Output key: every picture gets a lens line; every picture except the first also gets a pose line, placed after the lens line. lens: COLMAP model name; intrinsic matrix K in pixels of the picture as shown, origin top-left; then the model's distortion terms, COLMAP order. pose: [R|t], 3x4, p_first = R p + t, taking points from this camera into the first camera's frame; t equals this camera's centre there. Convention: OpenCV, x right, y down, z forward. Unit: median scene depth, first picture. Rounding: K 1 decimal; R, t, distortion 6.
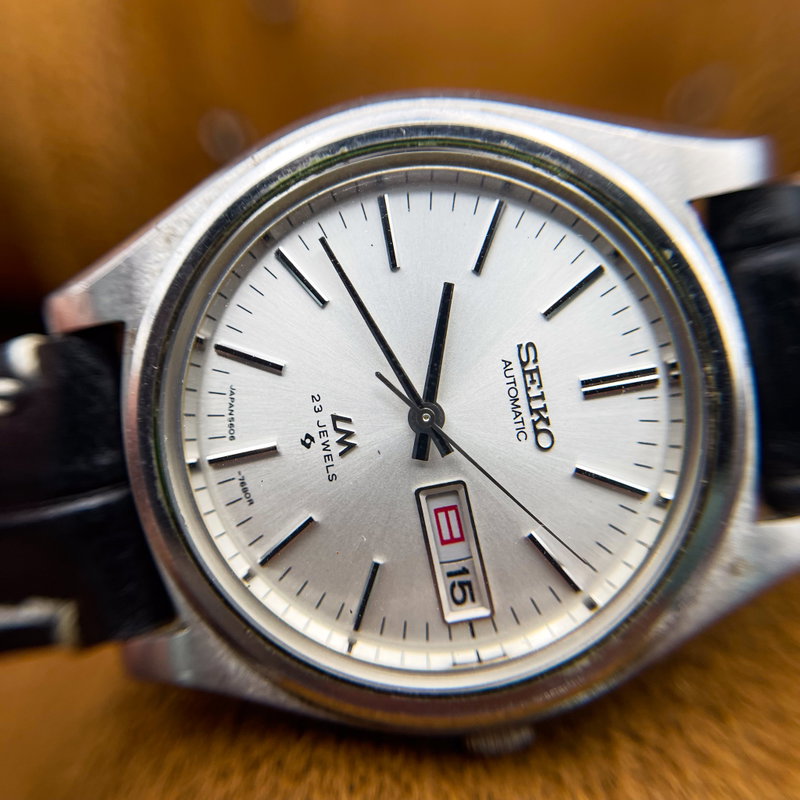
lens RADIAL K [[798.7, 0, 386.6], [0, 798.7, 396.3], [0, 0, 1]] dist [0.323125, -0.001752]
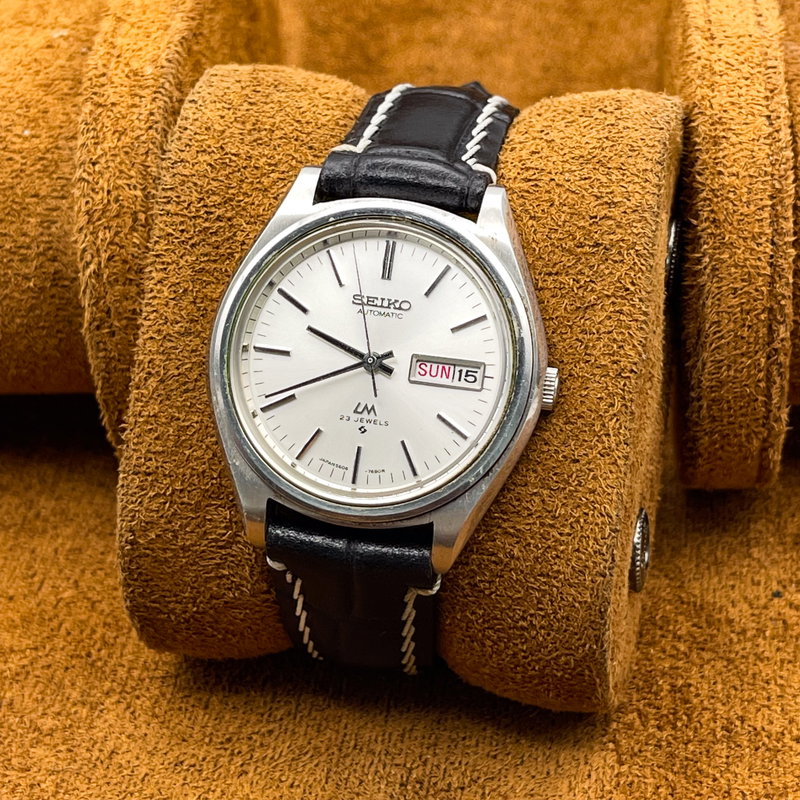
lens RADIAL K [[2050.9, 0, 388.7], [0, 2050.9, 400.4], [0, 0, 1]] dist [0.184392, 0.184210]
pose [[0.342361, -0.936260, 0.078781, -0.381276], [0.920828, 0.317687, -0.226164, 1.132896], [0.186721, 0.149974, 0.970898, -3.459762]]
